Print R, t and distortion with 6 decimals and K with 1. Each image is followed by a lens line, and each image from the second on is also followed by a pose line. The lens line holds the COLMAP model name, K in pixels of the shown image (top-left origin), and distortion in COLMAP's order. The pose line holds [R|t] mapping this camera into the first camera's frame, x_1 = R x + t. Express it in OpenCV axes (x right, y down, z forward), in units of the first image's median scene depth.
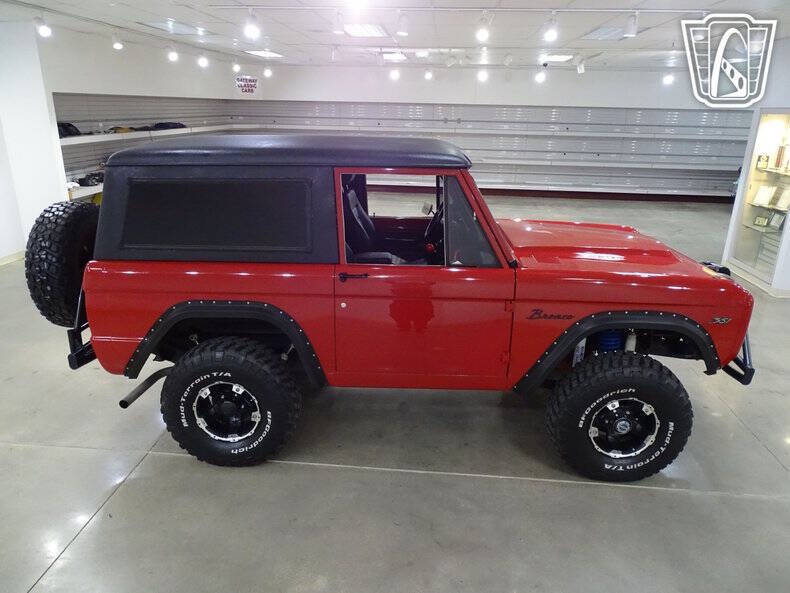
lens RADIAL K [[557.8, 0, 395.0], [0, 557.8, 296.5], [0, 0, 1]] dist [-0.003559, 0.000146]
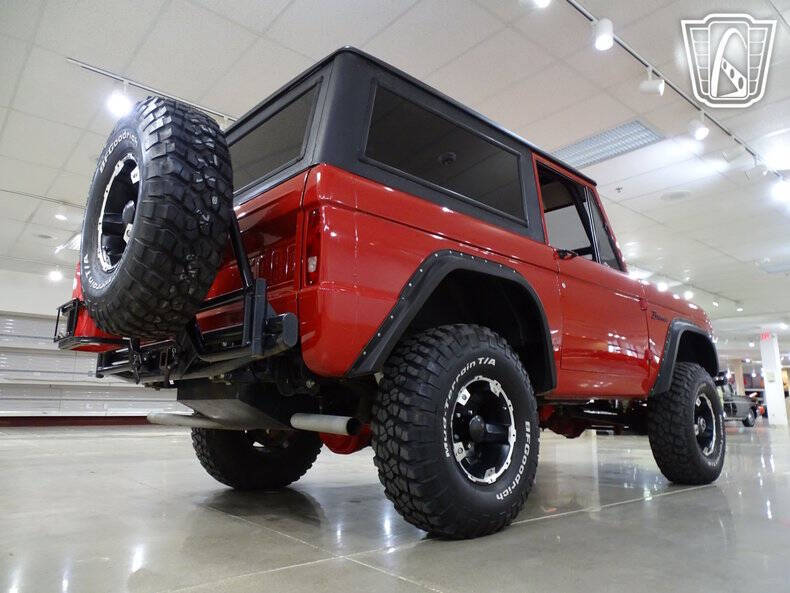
lens RADIAL K [[558.5, 0, 395.0], [0, 558.5, 296.5], [0, 0, 1]] dist [-0.002812, -0.001081]
pose [[0.703679, 0.129829, 0.698556, -0.855345], [0.226396, 0.890950, -0.393642, 0.304610], [-0.673484, 0.435147, 0.597550, 0.621794]]
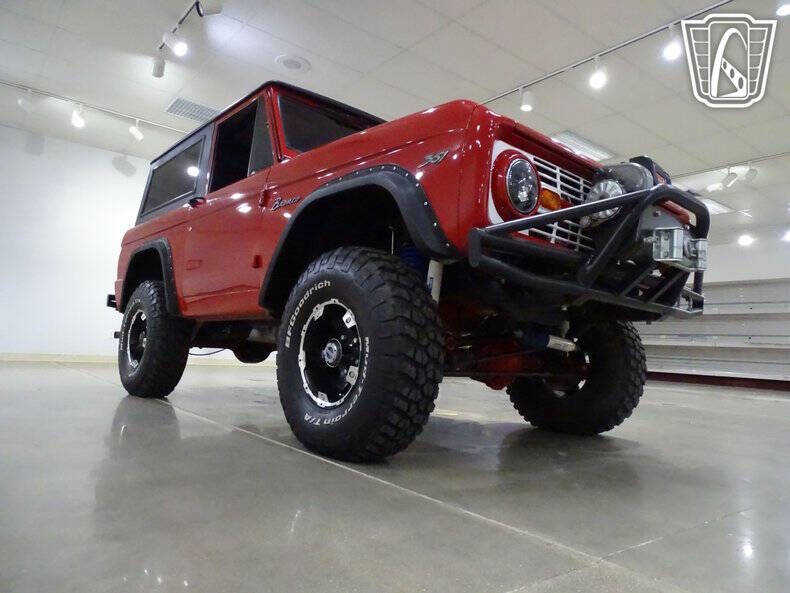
lens RADIAL K [[558.5, 0, 395.0], [0, 558.5, 296.5], [0, 0, 1]] dist [-0.002812, -0.001081]
pose [[0.691275, -0.049239, -0.720913, 0.917305], [-0.271769, 0.906708, -0.322525, 0.358865], [0.669538, 0.418875, 0.613403, 0.620032]]
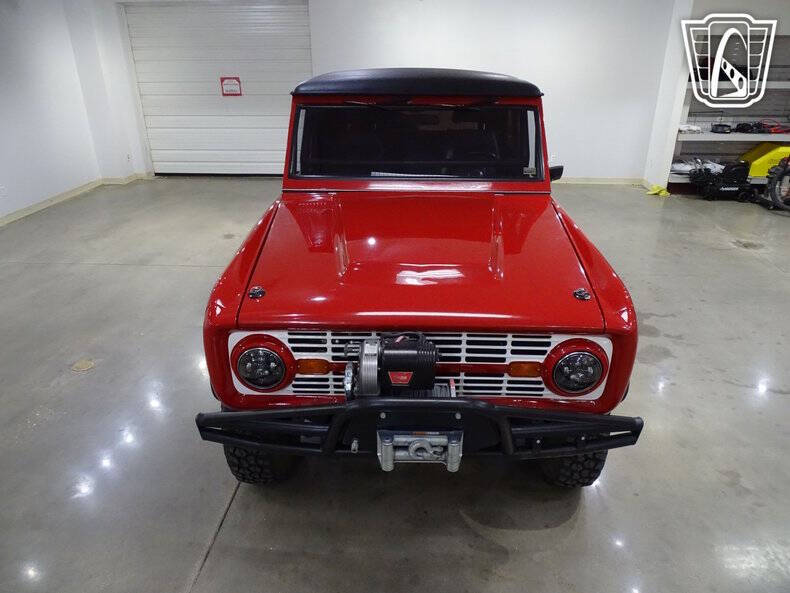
lens RADIAL K [[557.8, 0, 395.0], [0, 557.8, 296.5], [0, 0, 1]] dist [-0.000410, 0.000796]
pose [[0.024837, 0.394423, -0.918593, 1.161692], [-0.313612, 0.875566, 0.367468, -0.314586], [0.949226, 0.278955, 0.145442, 1.035586]]
